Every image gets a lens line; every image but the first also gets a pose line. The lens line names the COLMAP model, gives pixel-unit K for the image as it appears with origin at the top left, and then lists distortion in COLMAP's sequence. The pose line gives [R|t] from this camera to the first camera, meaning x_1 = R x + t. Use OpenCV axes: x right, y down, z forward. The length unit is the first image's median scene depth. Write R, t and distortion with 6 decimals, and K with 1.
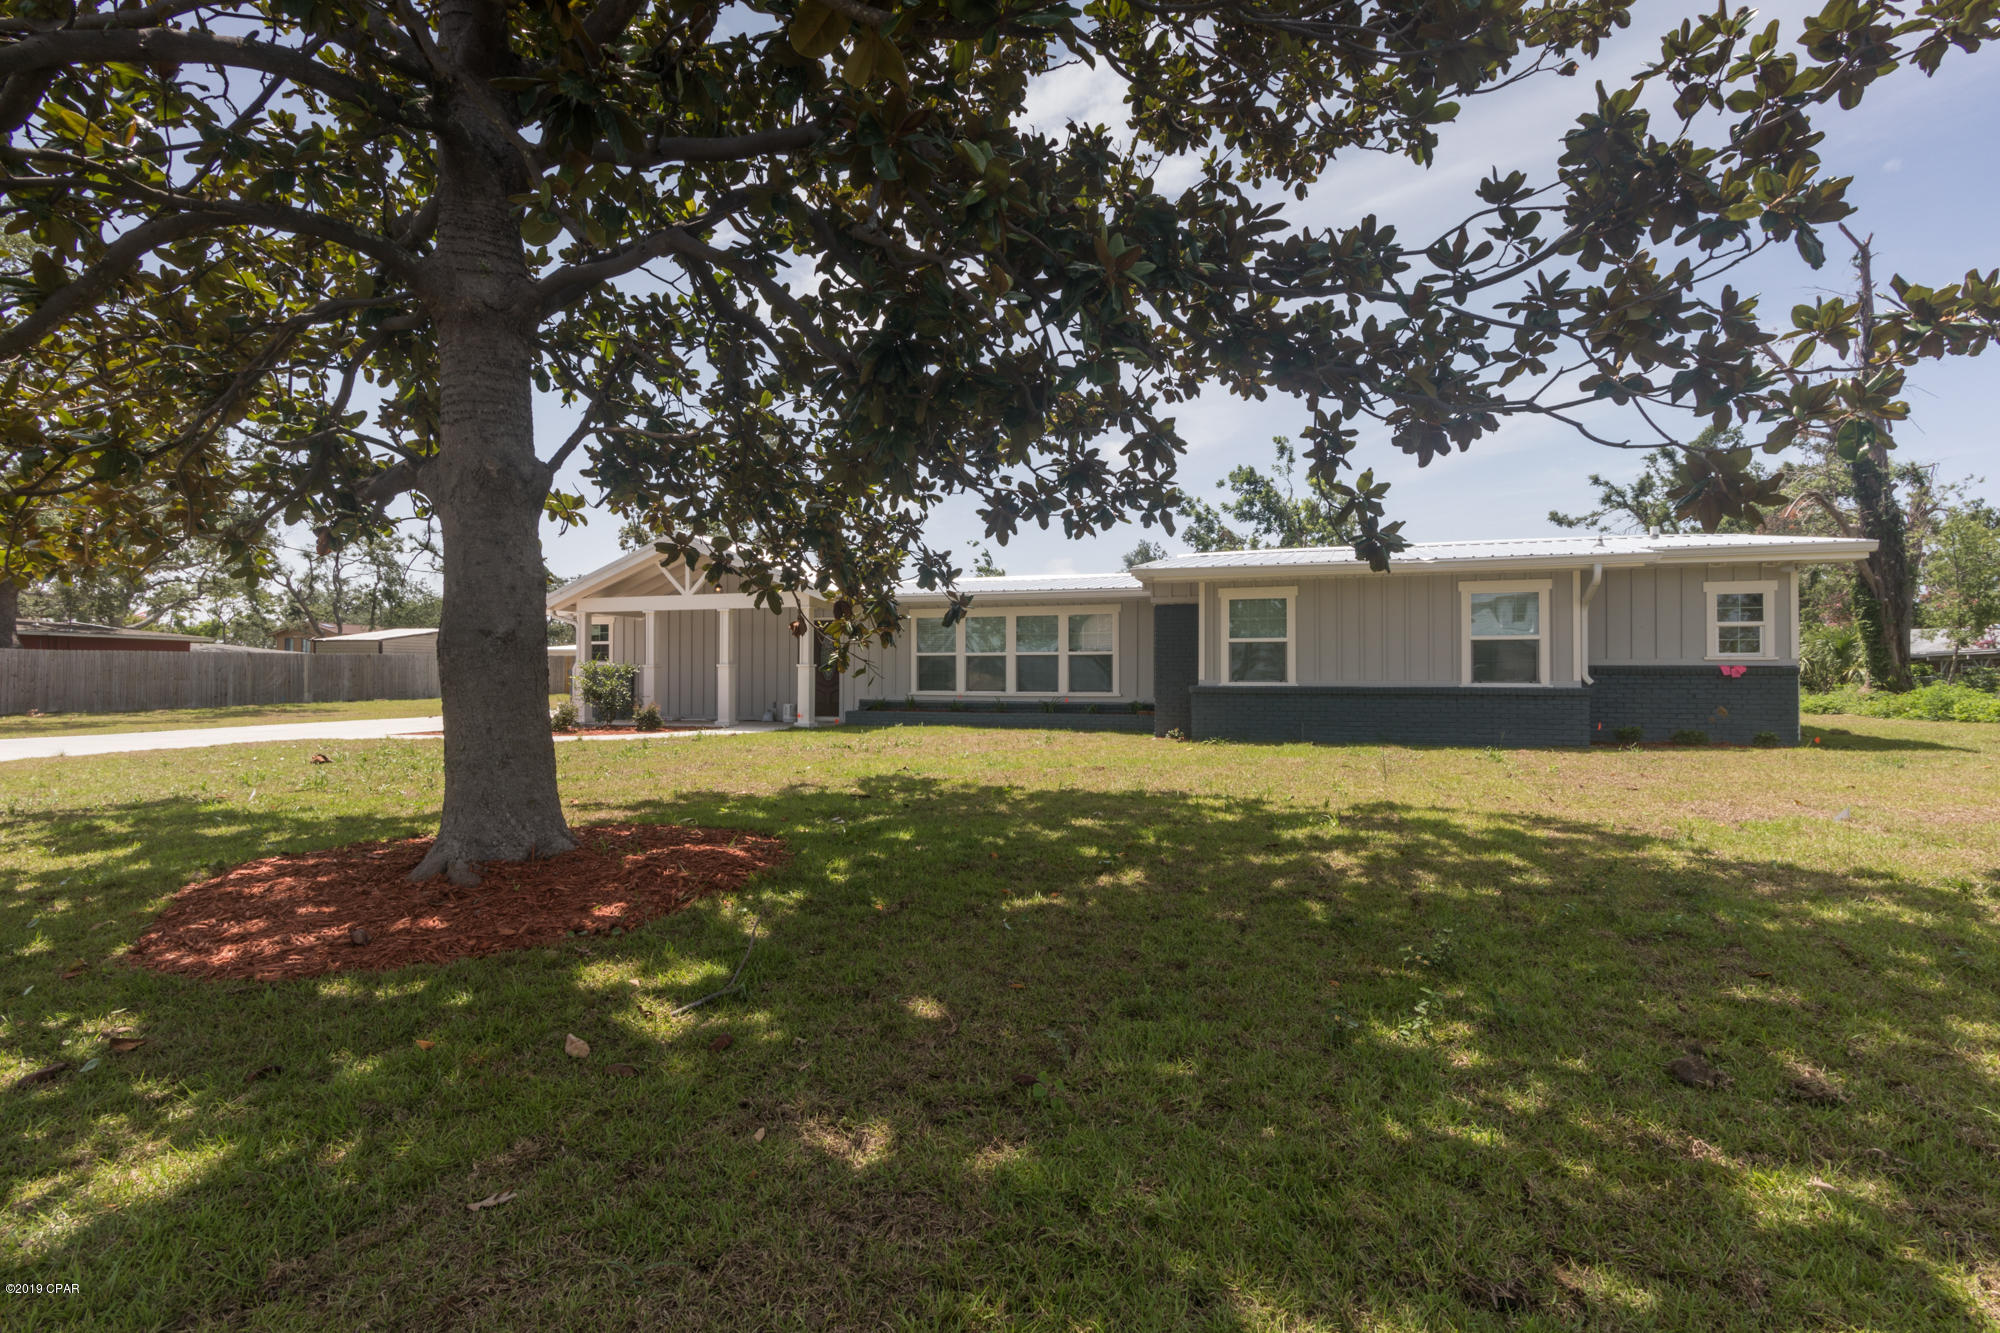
lens RADIAL K [[964.6, 0, 992.5], [0, 964.6, 663.6], [0, 0, 1]] dist [-0.000614, -0.000001]
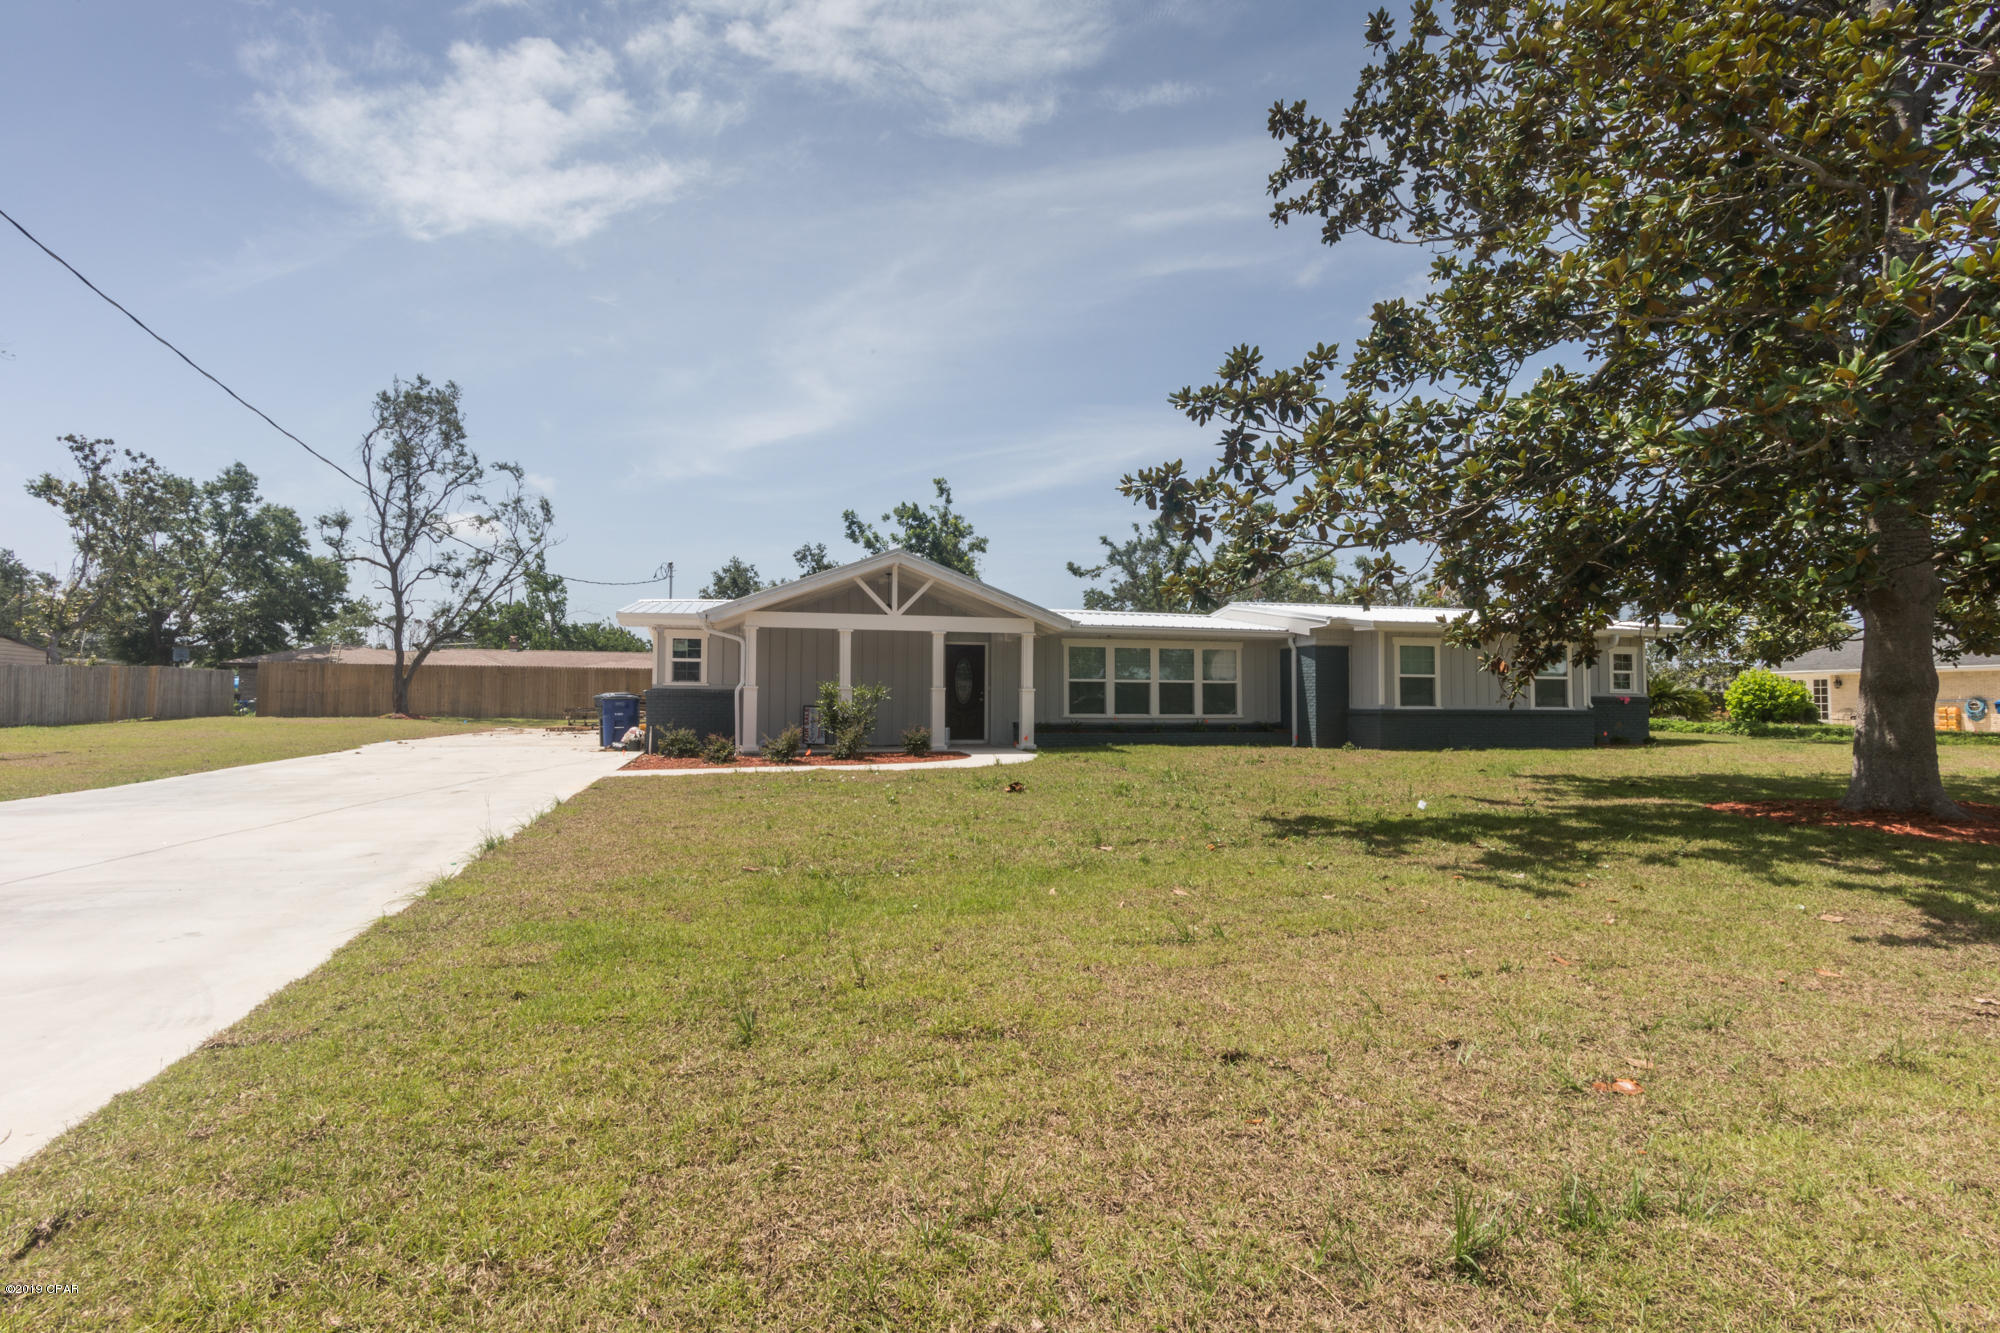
lens RADIAL K [[989.2, 0, 992.1], [0, 989.2, 692.0], [0, 0, 1]] dist [0.002162, 0.000289]
pose [[0.829901, 0.008570, 0.557844, -0.921771], [-0.012465, 0.999917, 0.003184, 0.001234], [-0.557771, -0.009596, 0.829940, 0.151426]]
